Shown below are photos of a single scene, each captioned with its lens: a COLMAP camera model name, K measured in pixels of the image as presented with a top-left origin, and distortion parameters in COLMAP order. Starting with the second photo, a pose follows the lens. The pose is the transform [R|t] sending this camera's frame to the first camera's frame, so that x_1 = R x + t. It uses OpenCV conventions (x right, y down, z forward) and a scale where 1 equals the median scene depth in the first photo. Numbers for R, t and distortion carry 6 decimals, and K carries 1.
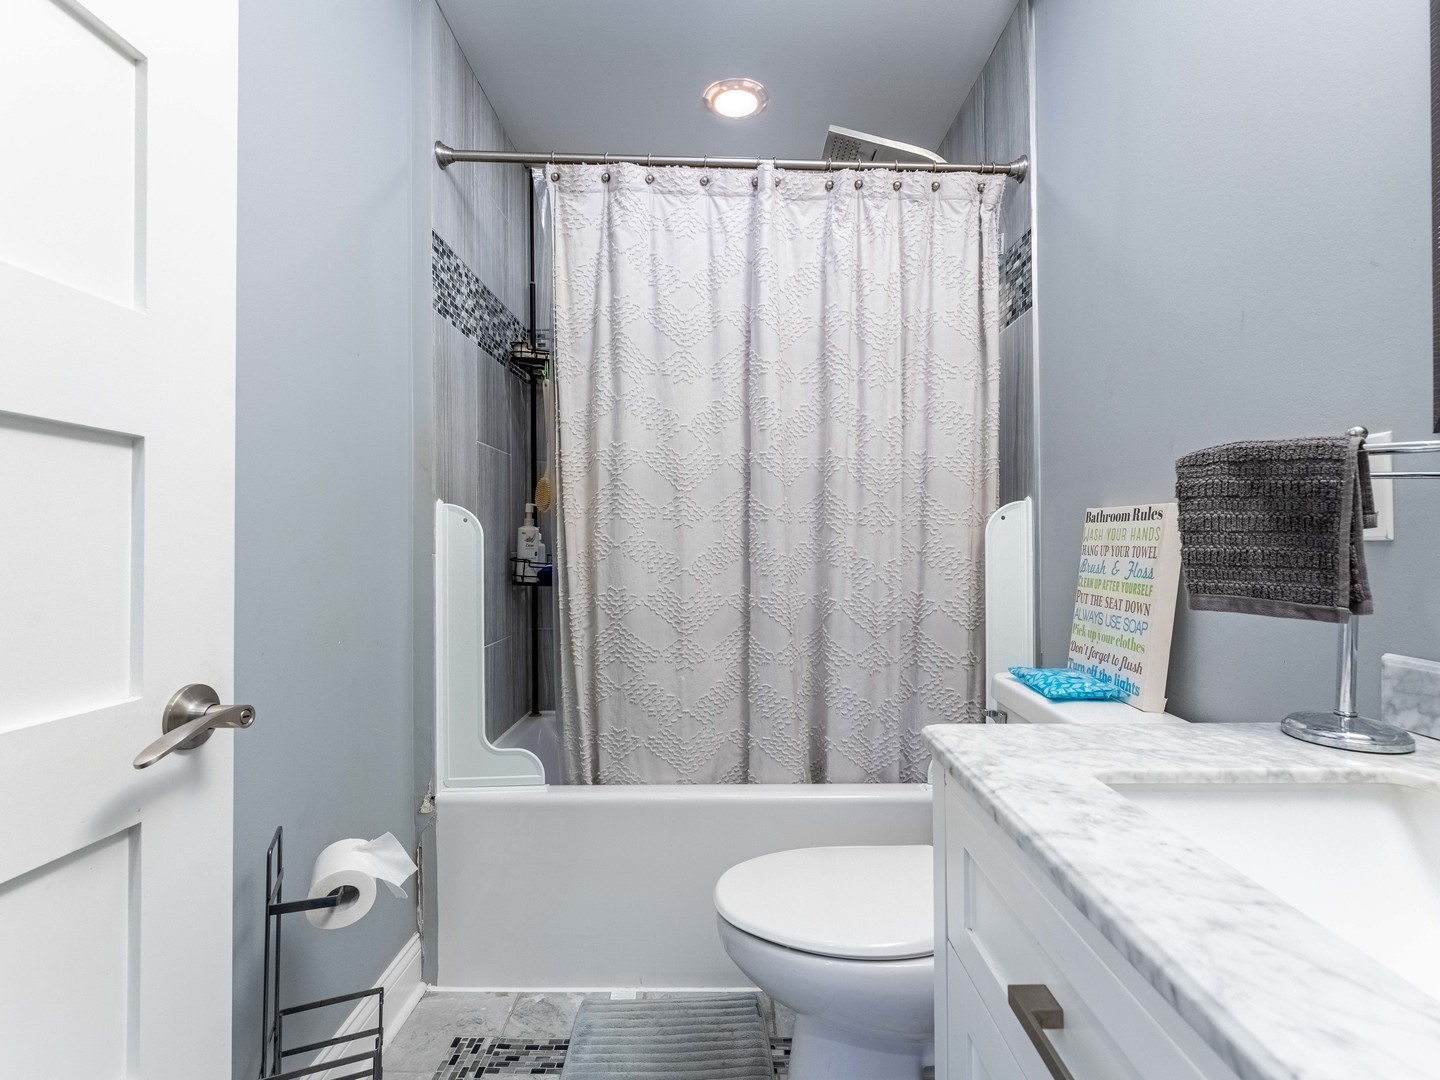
lens RADIAL K [[667.3, 0, 720.0], [0, 667.3, 540.0], [0, 0, 1]] dist [0.003123, -0.005029]
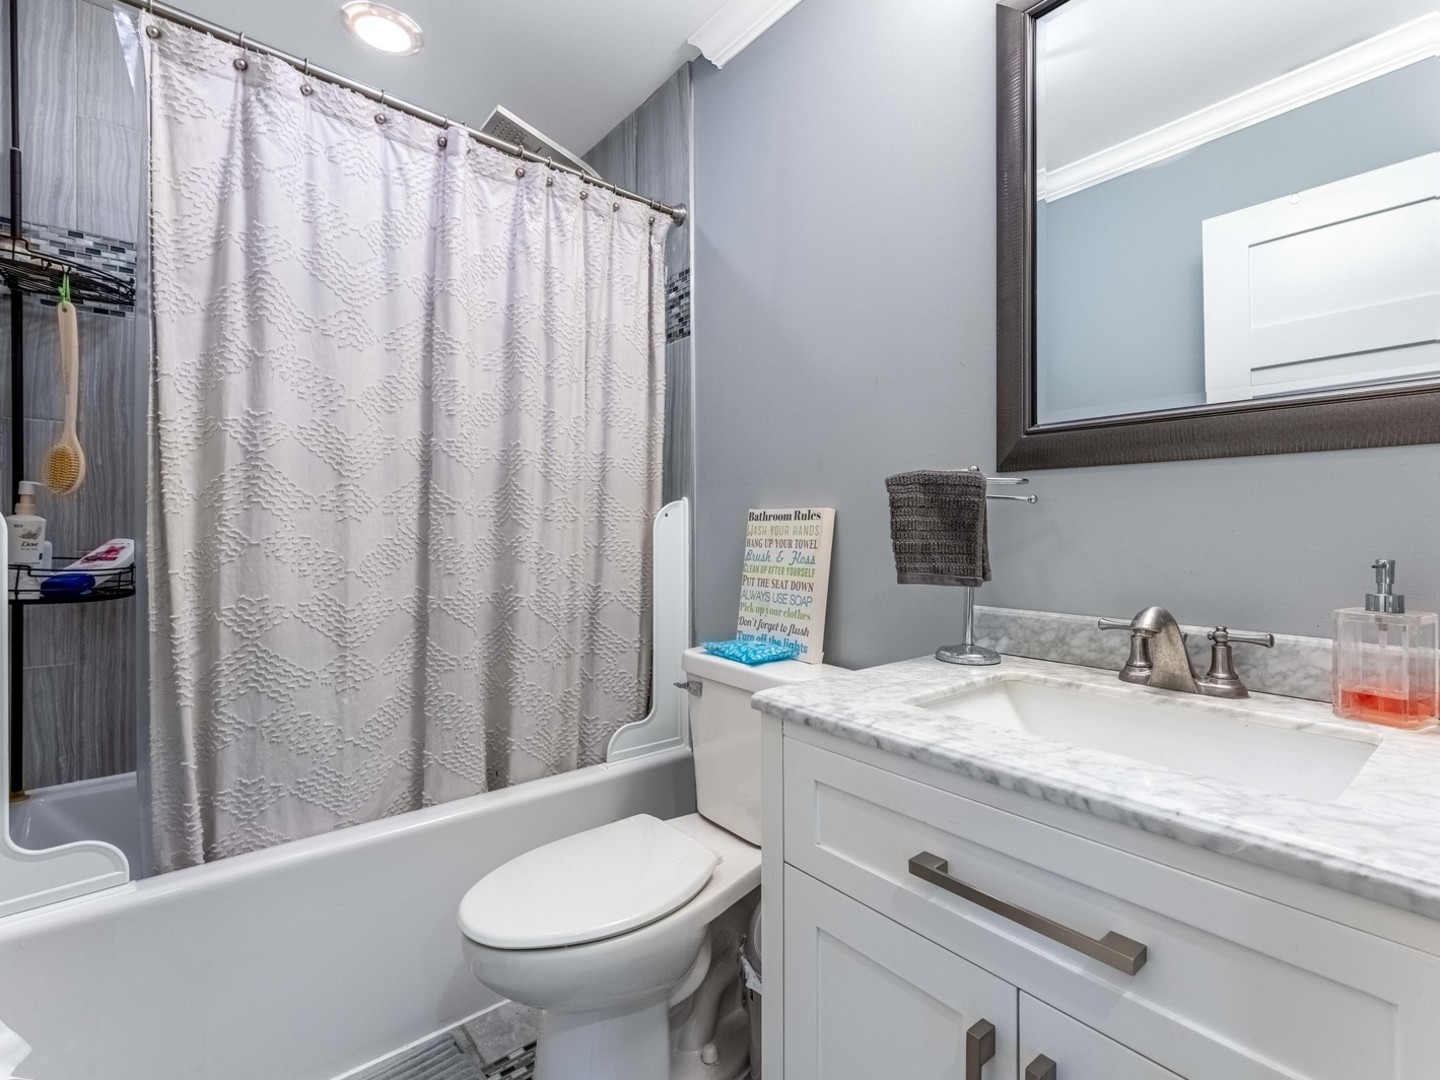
lens RADIAL K [[671.6, 0, 722.0], [0, 671.6, 531.3], [0, 0, 1]] dist [0.000228, -0.000412]
pose [[0.773163, -0.000136, 0.634207, -0.230401], [0.001322, 0.999998, -0.001396, -0.003767], [-0.634206, 0.001918, 0.773162, 0.051449]]
